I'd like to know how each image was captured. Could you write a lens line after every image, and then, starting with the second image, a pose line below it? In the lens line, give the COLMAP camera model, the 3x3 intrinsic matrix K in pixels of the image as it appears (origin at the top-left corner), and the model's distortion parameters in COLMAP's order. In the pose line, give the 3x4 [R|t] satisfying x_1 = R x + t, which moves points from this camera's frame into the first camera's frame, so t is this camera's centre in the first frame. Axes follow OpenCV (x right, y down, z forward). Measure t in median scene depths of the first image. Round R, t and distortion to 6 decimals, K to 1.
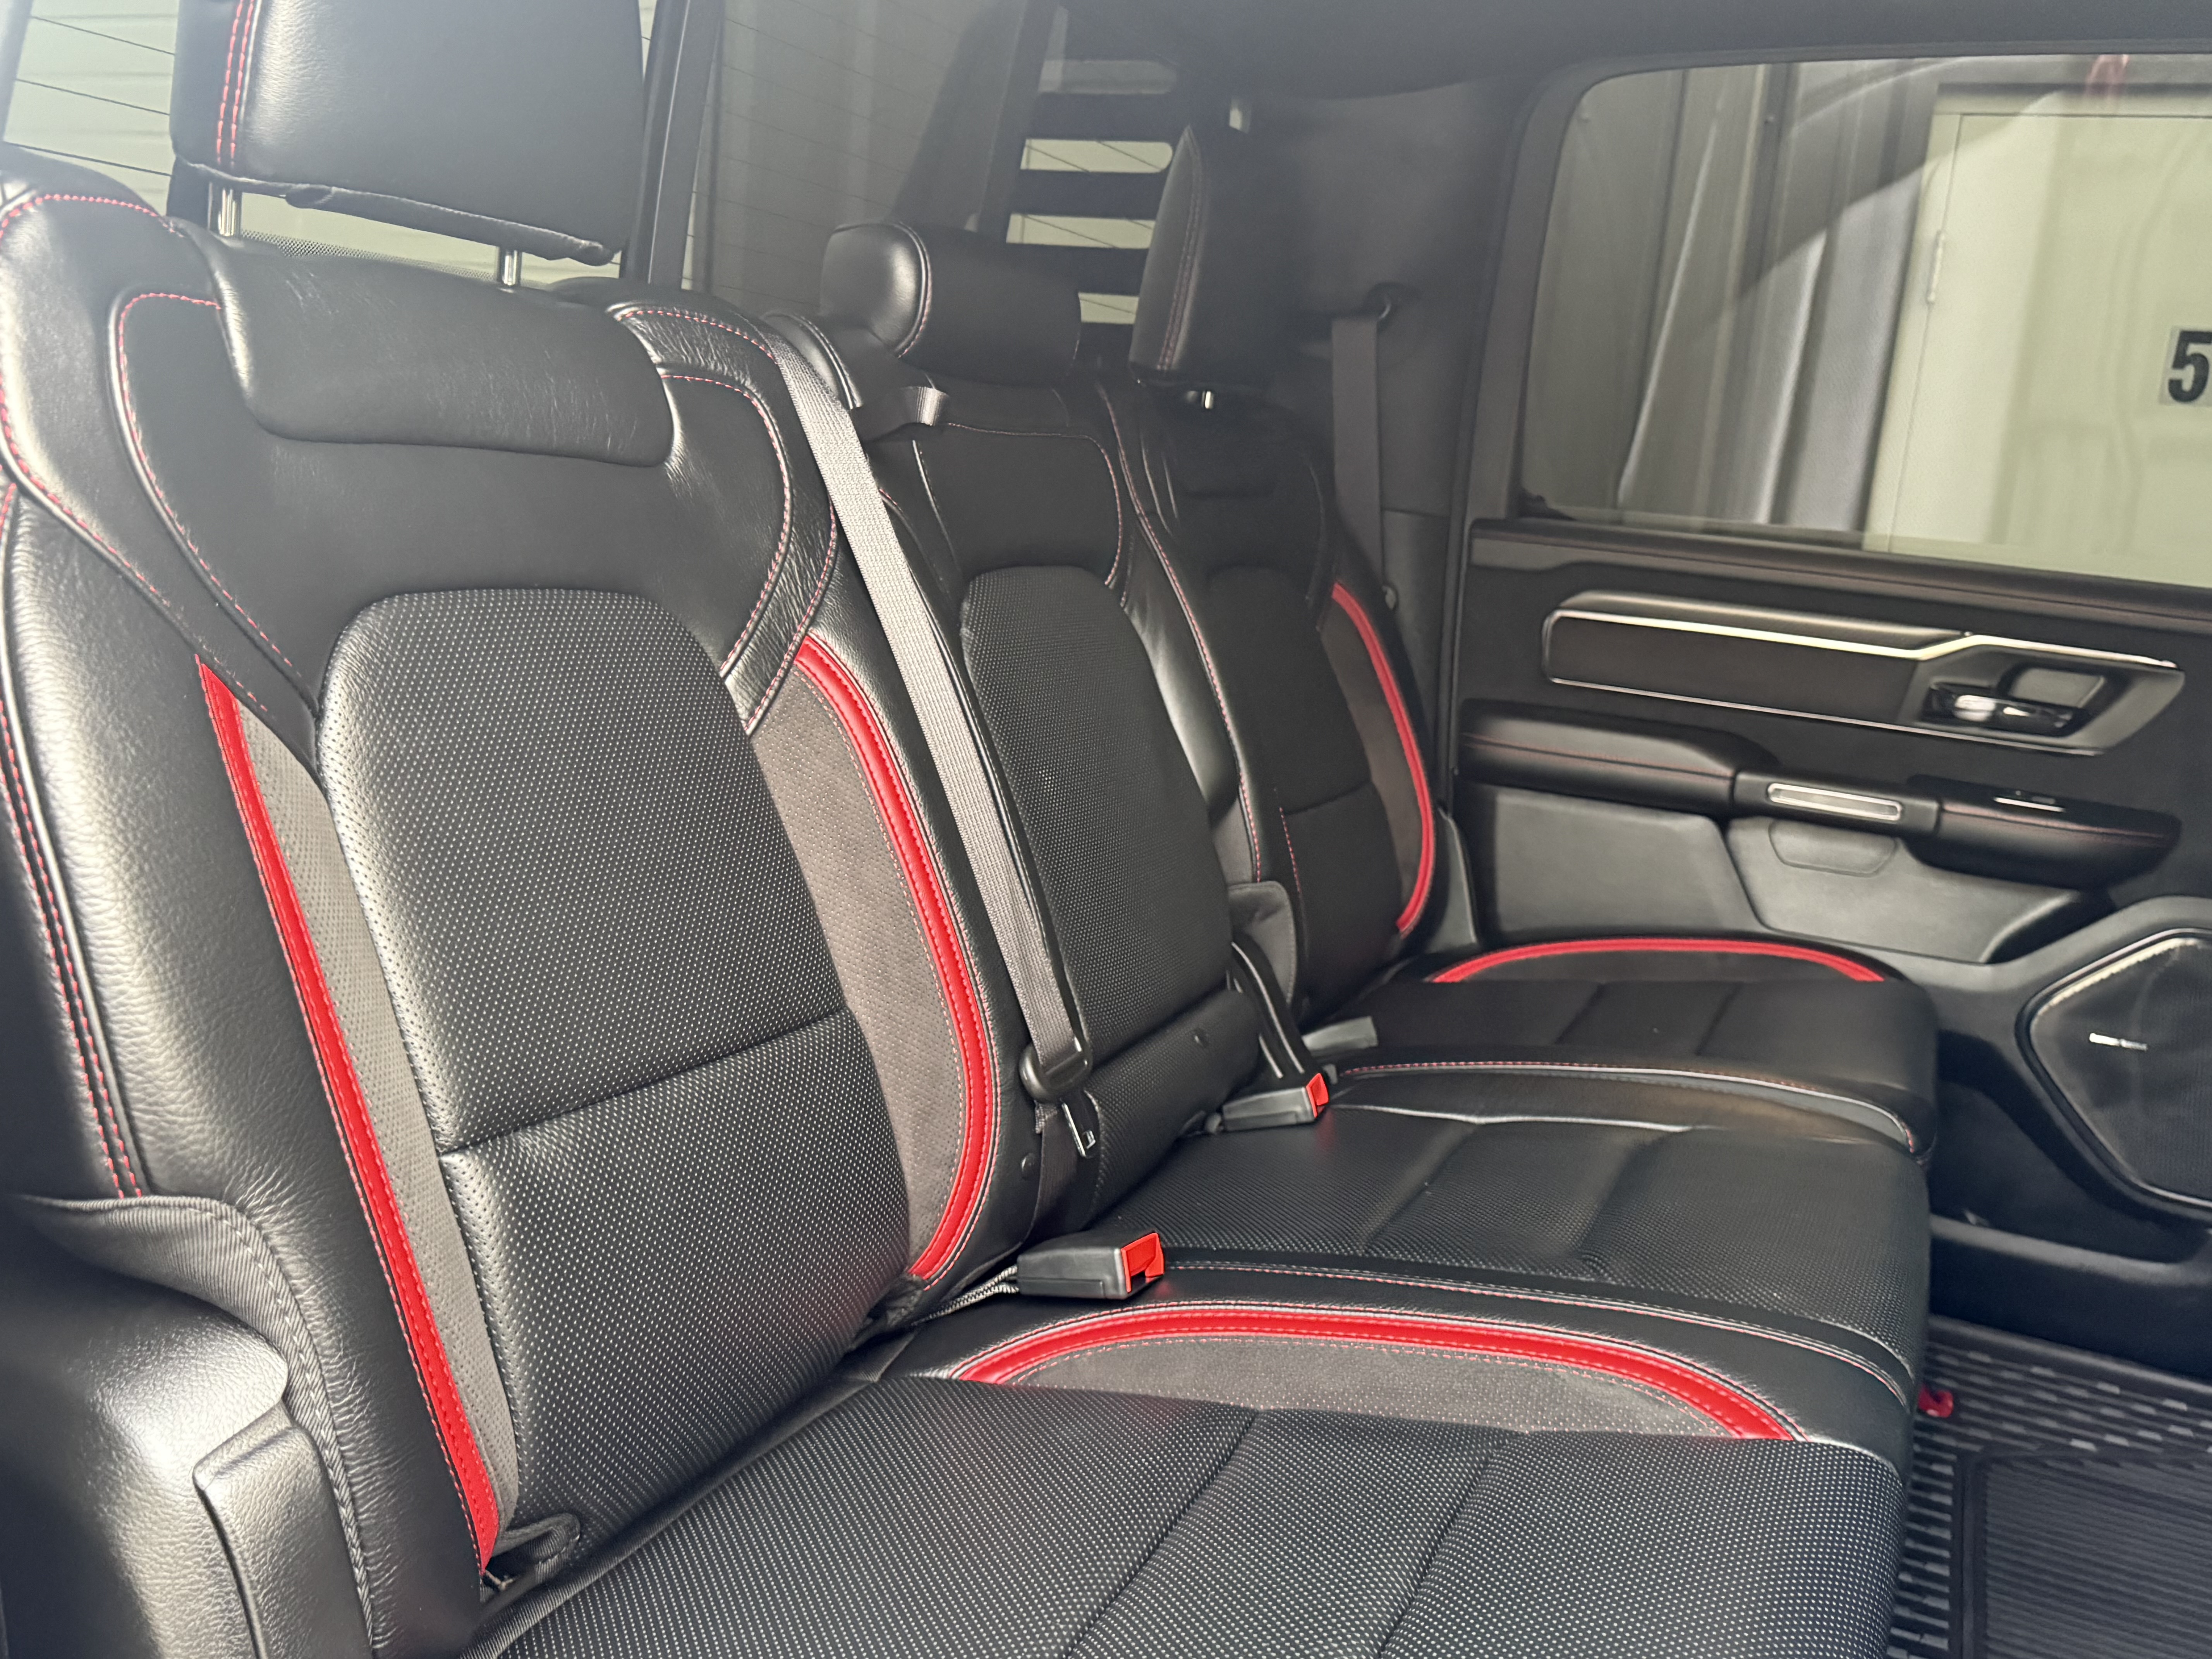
lens RADIAL K [[1839.3, 0, 1106.0], [0, 1839.3, 837.9], [0, 0, 1]] dist [0.016934, -0.005603]
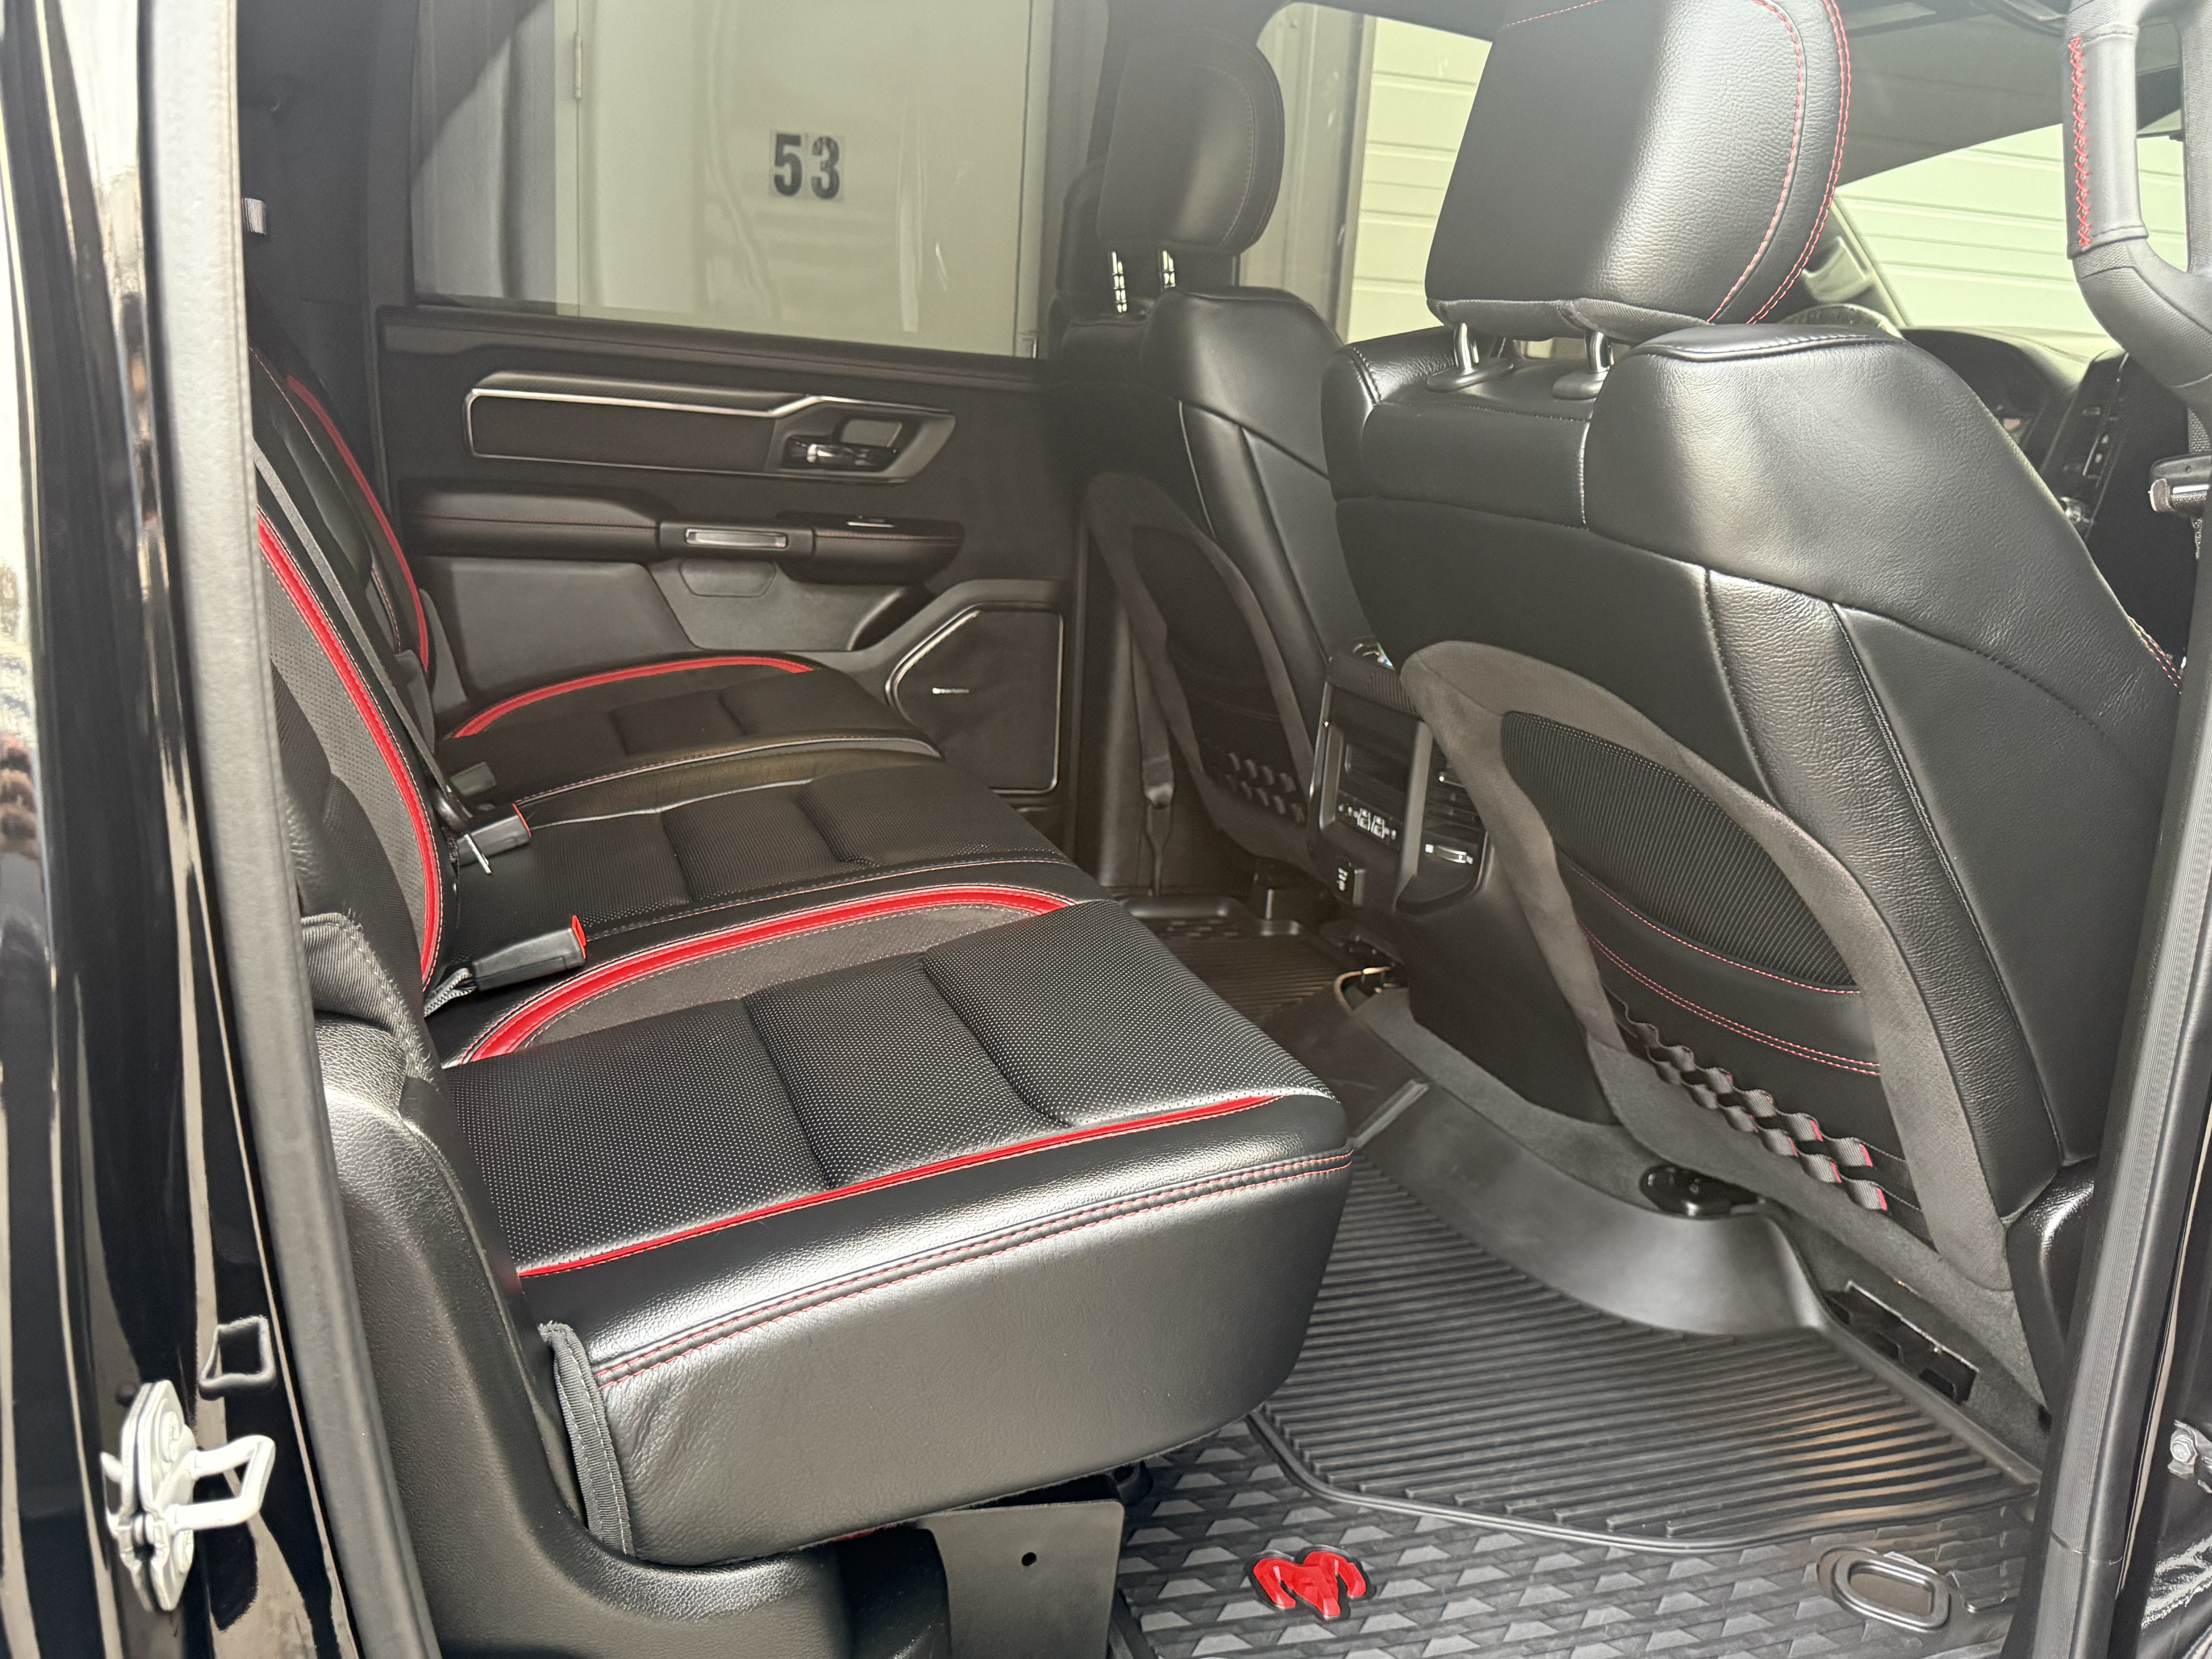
lens RADIAL K [[1872.0, 0, 1111.6], [0, 1872.0, 829.5], [0, 0, 1]] dist [0.064393, -0.098522]
pose [[0.710612, -0.205413, 0.672931, -0.318314], [0.130255, 0.978308, 0.161082, 0.001320], [-0.691422, -0.026814, 0.721953, -0.093014]]
